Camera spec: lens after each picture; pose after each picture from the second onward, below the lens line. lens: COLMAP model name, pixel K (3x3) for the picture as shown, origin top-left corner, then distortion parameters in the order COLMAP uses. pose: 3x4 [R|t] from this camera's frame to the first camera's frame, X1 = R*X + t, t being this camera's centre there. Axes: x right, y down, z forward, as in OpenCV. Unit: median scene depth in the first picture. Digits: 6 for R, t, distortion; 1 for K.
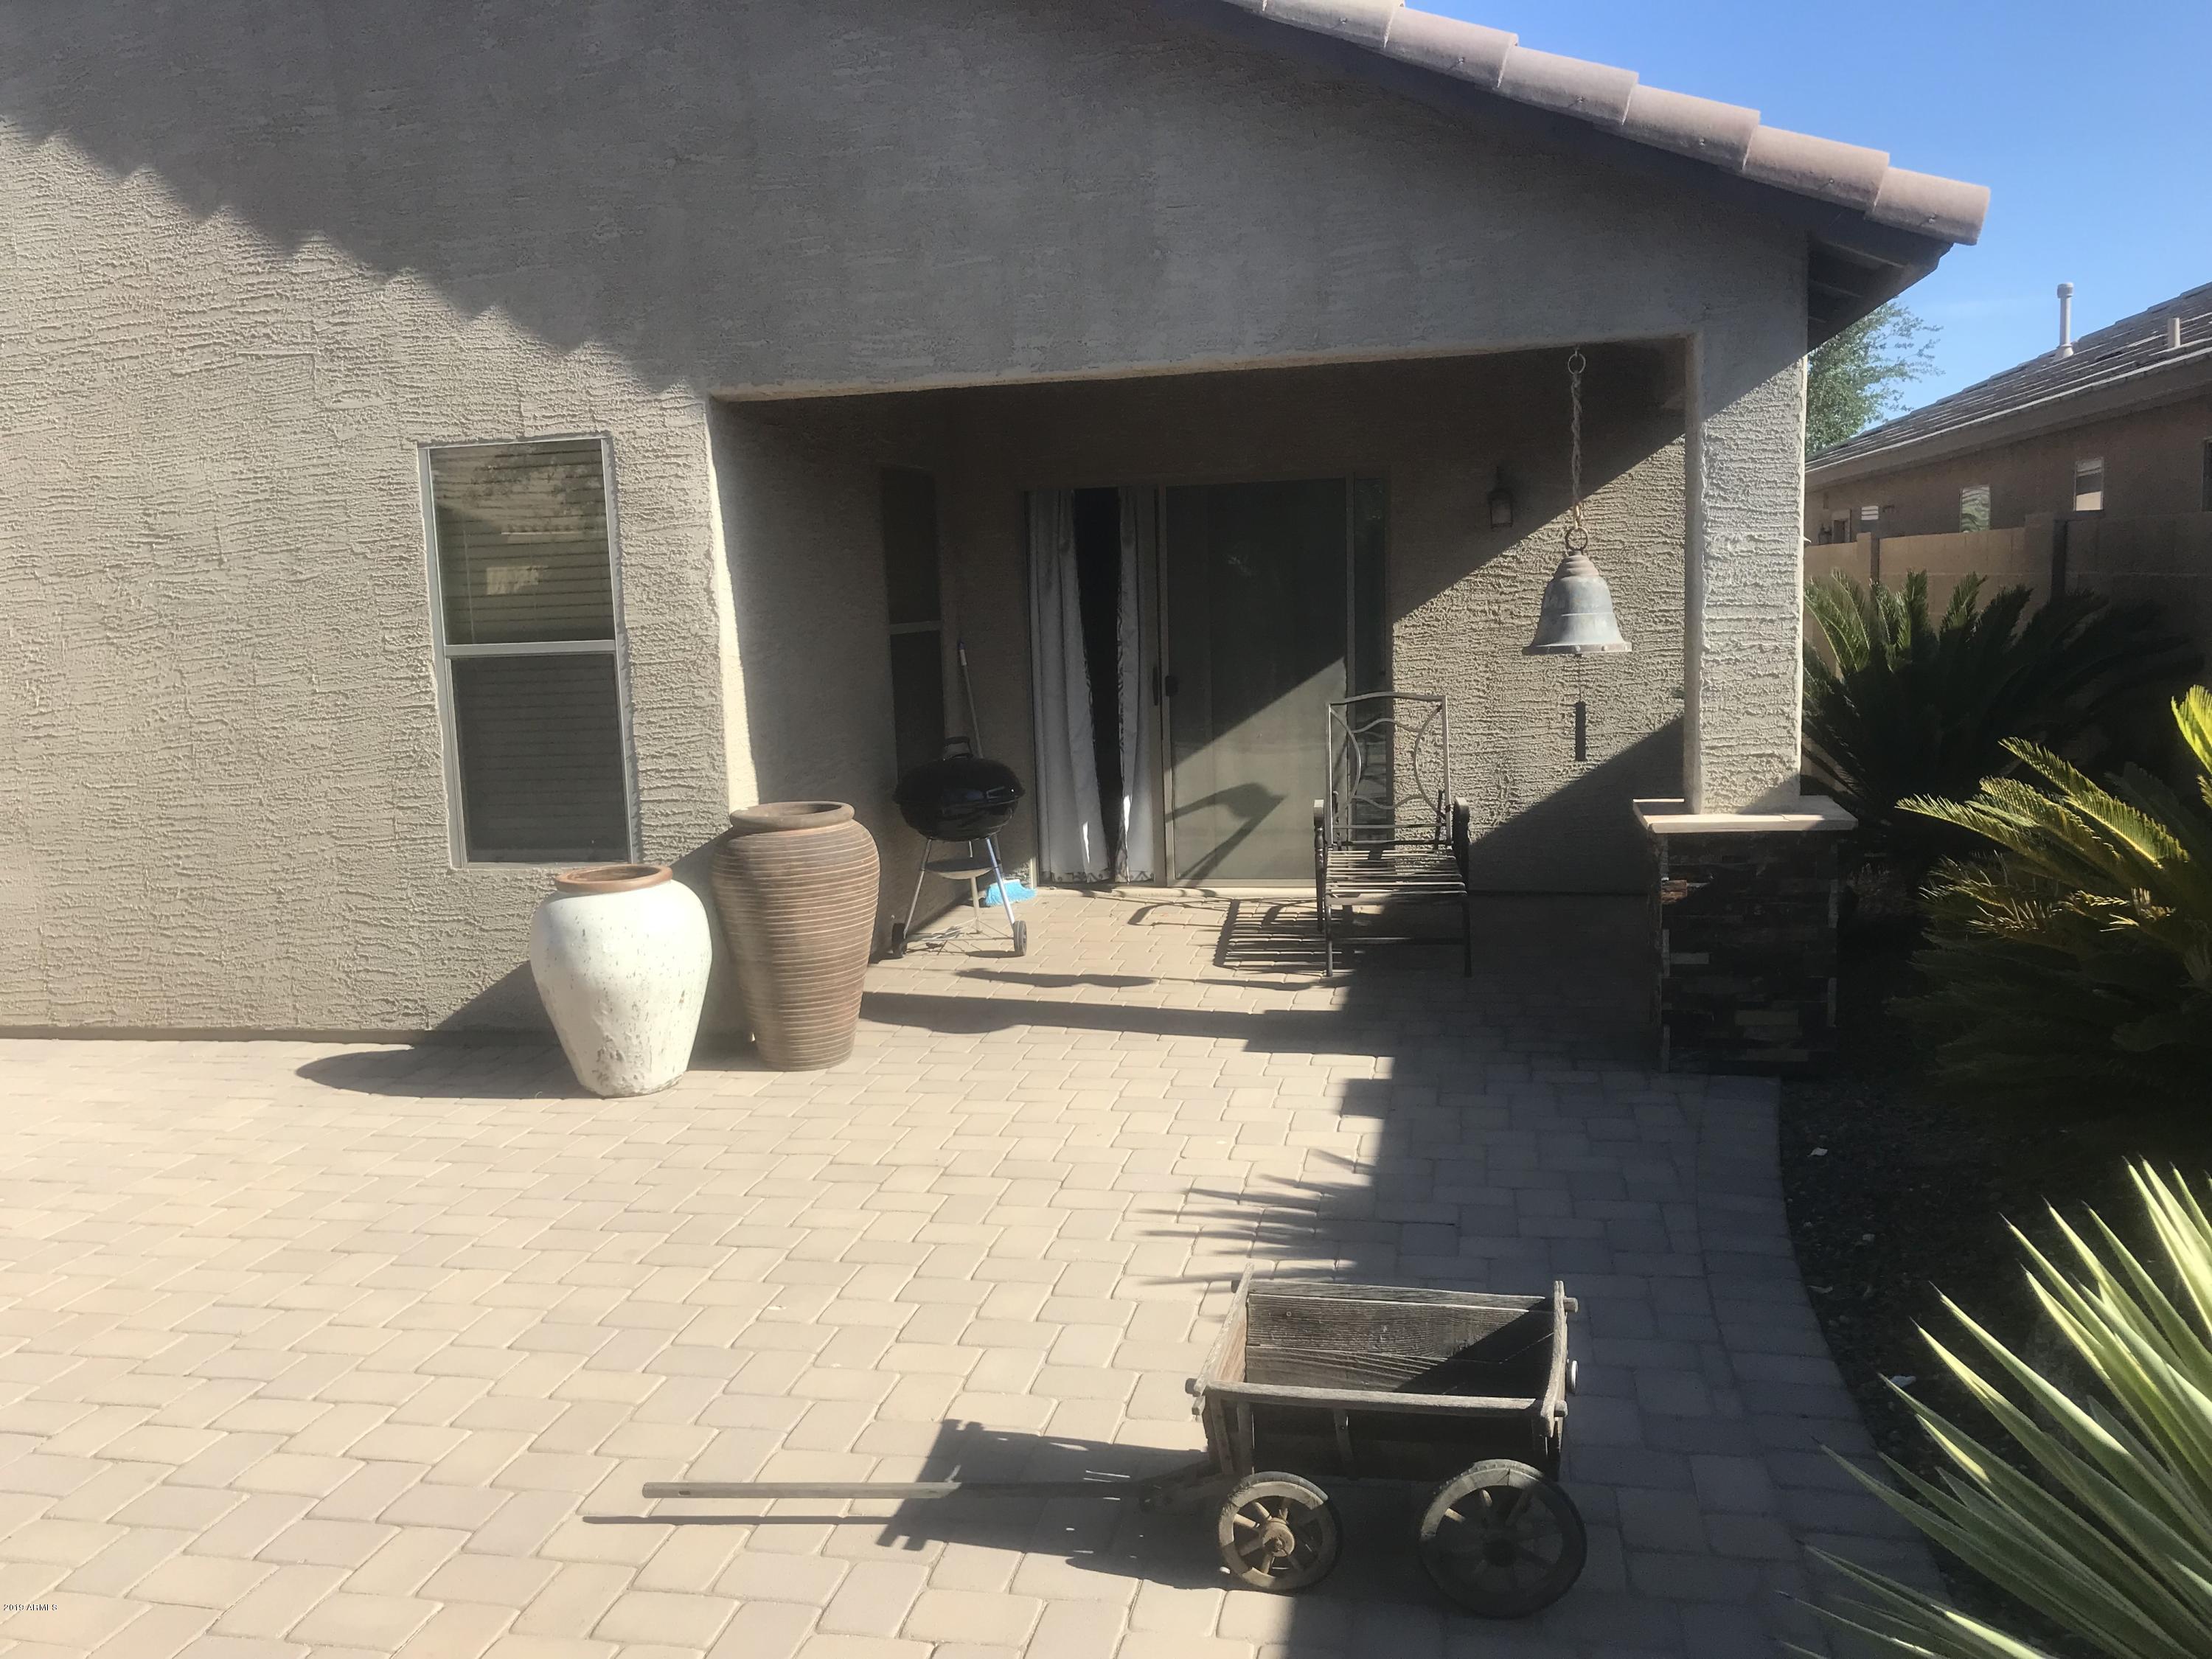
lens RADIAL K [[1812.0, 0, 1098.9], [0, 1812.0, 824.0], [0, 0, 1]] dist [0.016786, 0.010009]
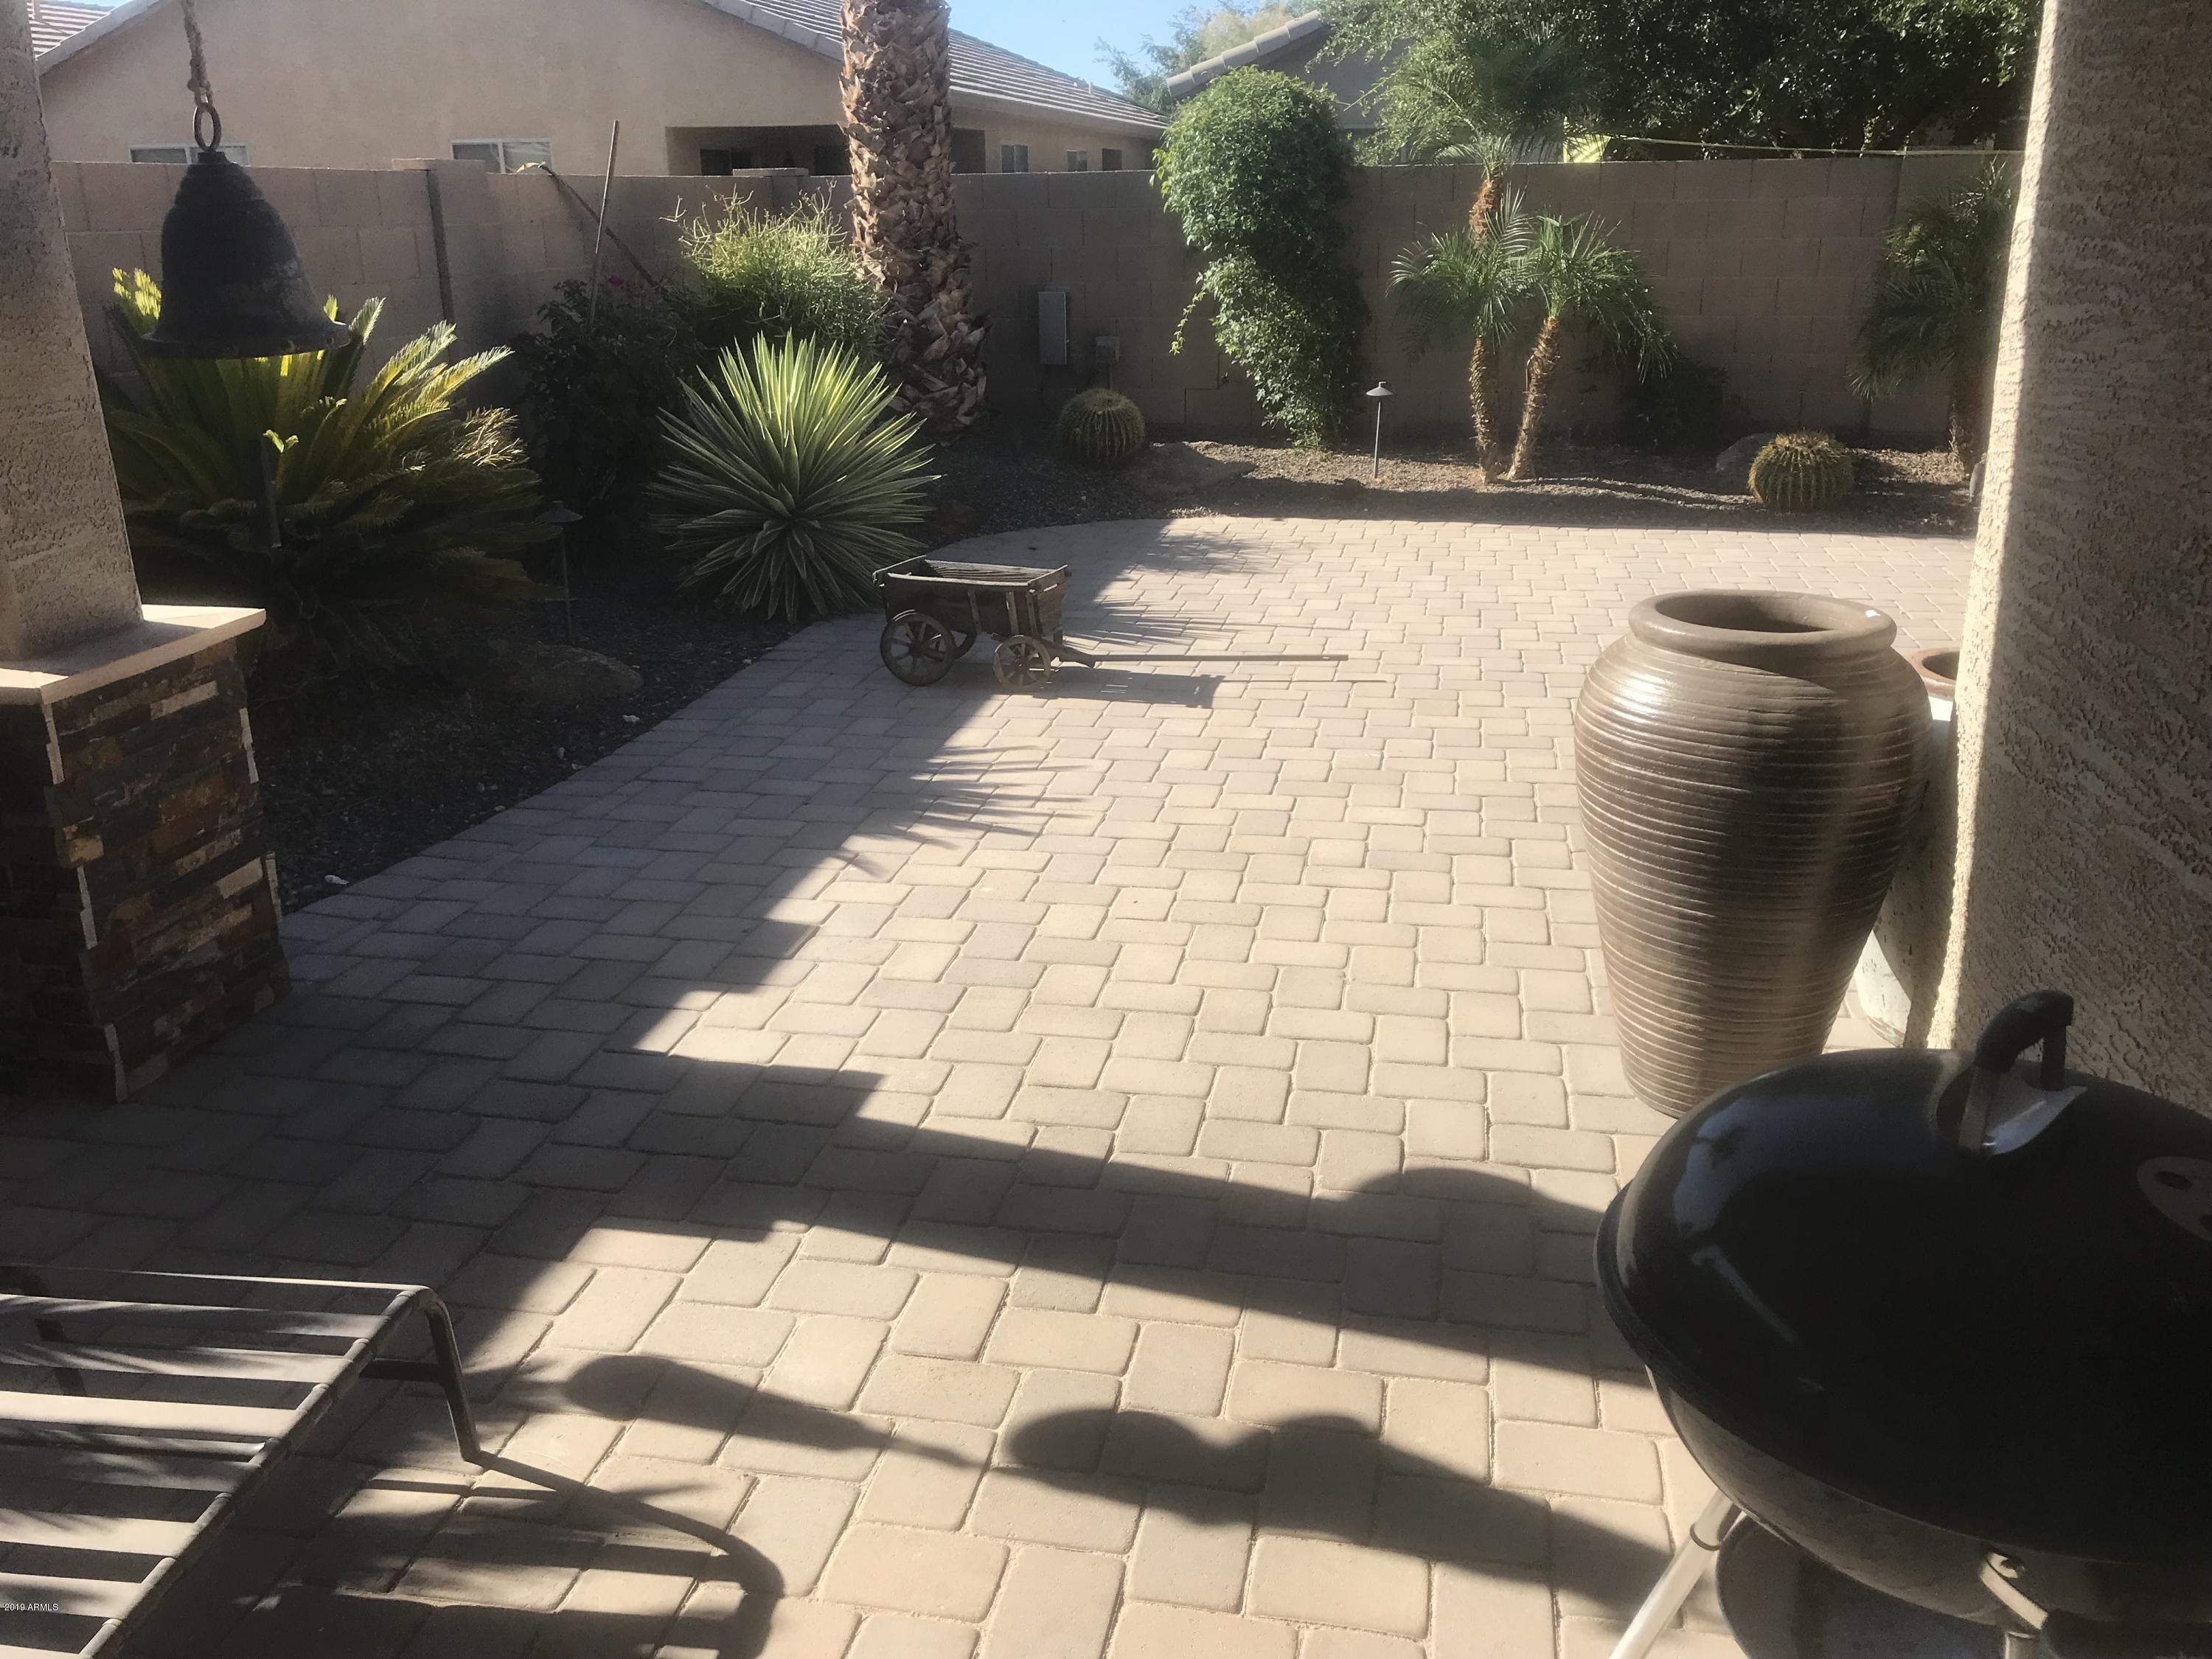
lens RADIAL K [[1812.0, 0, 1105.9], [0, 1812.0, 829.2], [0, 0, 1]] dist [0.016786, 0.010009]
pose [[-0.998786, 0.049254, 0.000737, 0.011387], [0.044605, 0.897952, 0.437826, -0.203319], [0.020903, 0.437328, -0.899059, 1.703153]]
